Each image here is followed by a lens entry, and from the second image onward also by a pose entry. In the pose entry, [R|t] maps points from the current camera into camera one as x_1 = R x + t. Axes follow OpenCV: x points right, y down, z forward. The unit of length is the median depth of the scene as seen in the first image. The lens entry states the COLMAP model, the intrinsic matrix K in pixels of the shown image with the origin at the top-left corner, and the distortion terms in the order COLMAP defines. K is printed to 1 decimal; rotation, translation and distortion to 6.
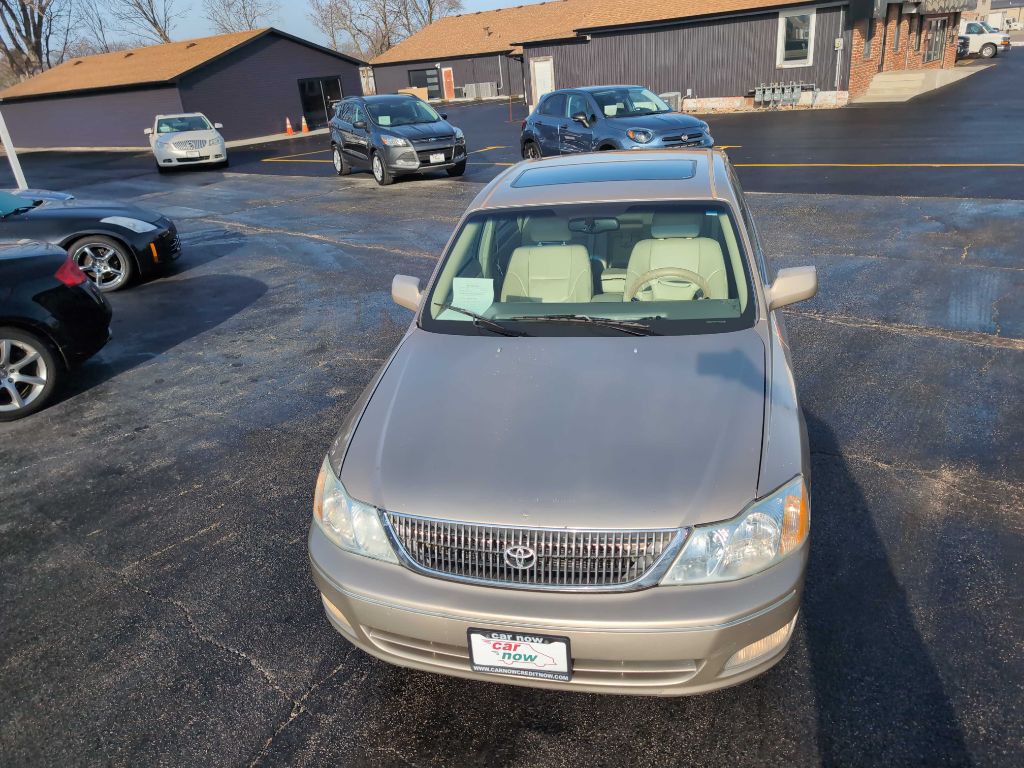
lens RADIAL K [[733.7, 0, 518.3], [0, 733.7, 380.0], [0, 0, 1]] dist [0.018586, -0.012822]
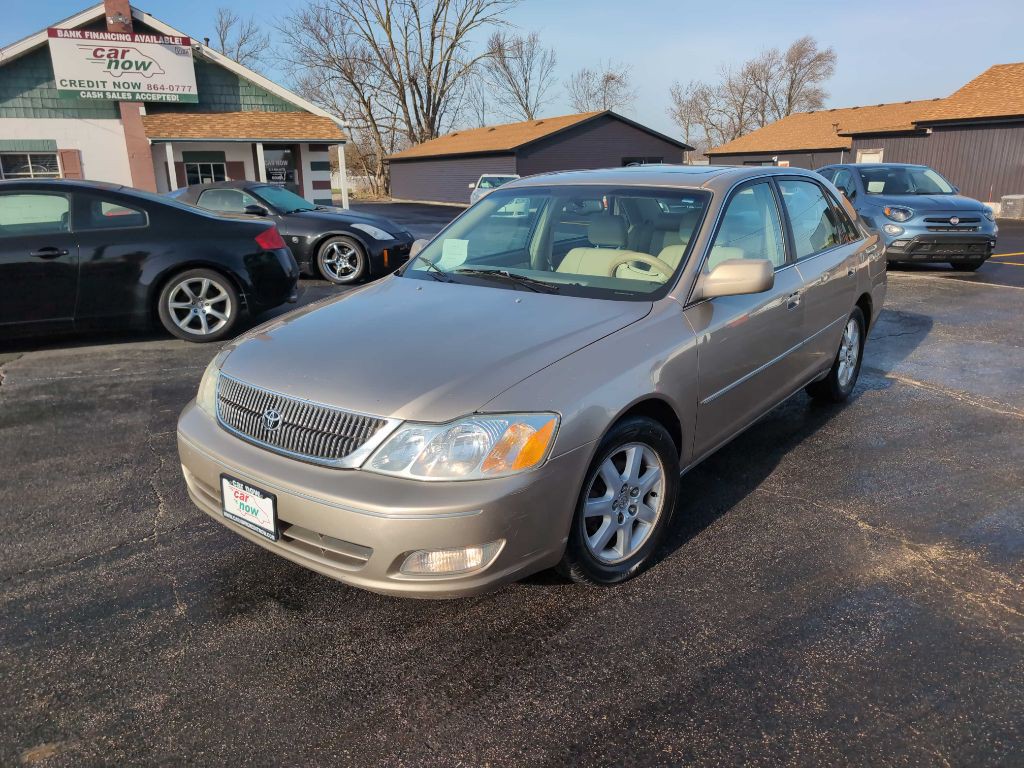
lens RADIAL K [[733.7, 0, 514.2], [0, 733.7, 388.1], [0, 0, 1]] dist [0.018586, -0.012822]
pose [[0.897117, 0.190212, -0.398749, 0.321009], [-0.229994, 0.971697, -0.053927, 0.073236], [0.377206, 0.140088, 0.915473, 0.055108]]
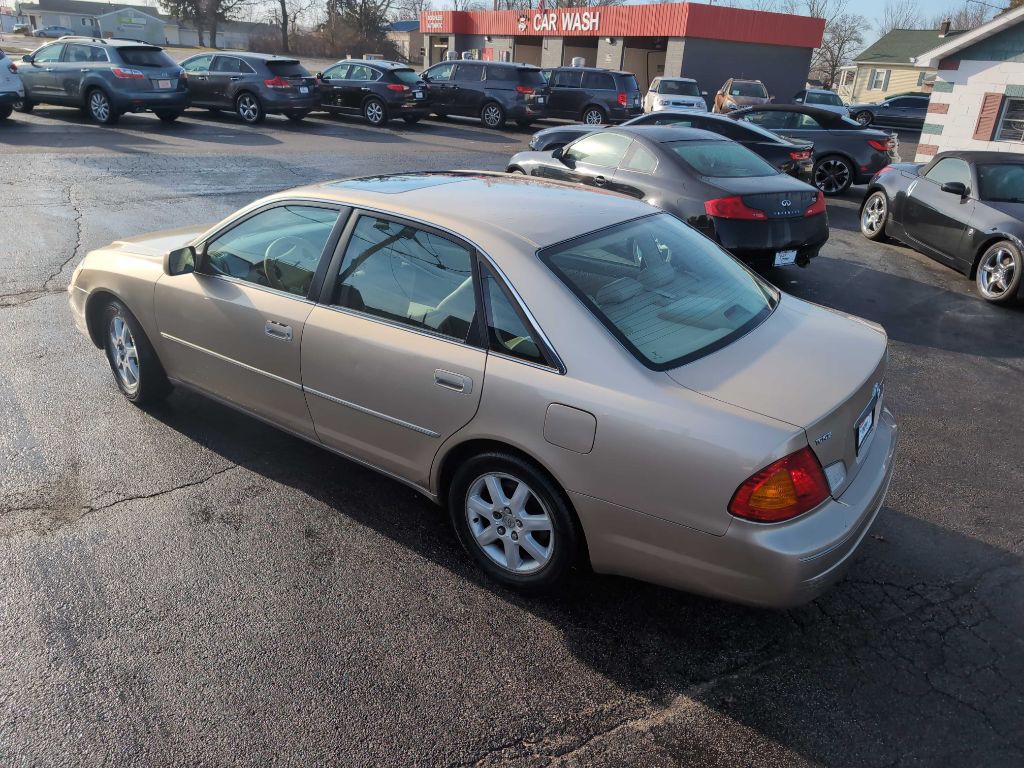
lens RADIAL K [[733.3, 0, 516.0], [0, 733.3, 365.8], [0, 0, 1]] dist [0.019441, -0.009306]
pose [[-0.368173, 0.411032, -0.833967, 0.747651], [-0.397861, 0.741050, 0.540880, -0.517098], [0.840330, 0.530941, -0.109300, 1.031542]]
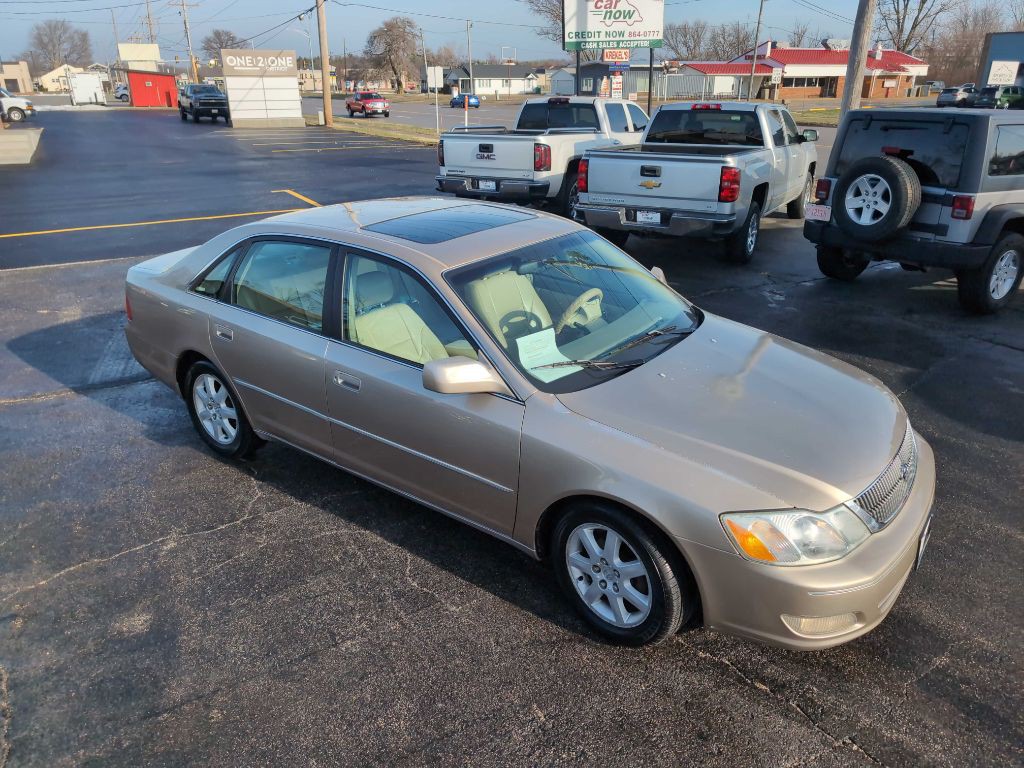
lens RADIAL K [[733.7, 0, 523.8], [0, 733.7, 381.3], [0, 0, 1]] dist [0.018586, -0.012822]
pose [[0.390445, -0.274397, 0.878783, -0.600916], [0.339950, 0.930059, 0.139368, -0.143723], [-0.855562, 0.244327, 0.456418, 0.401212]]
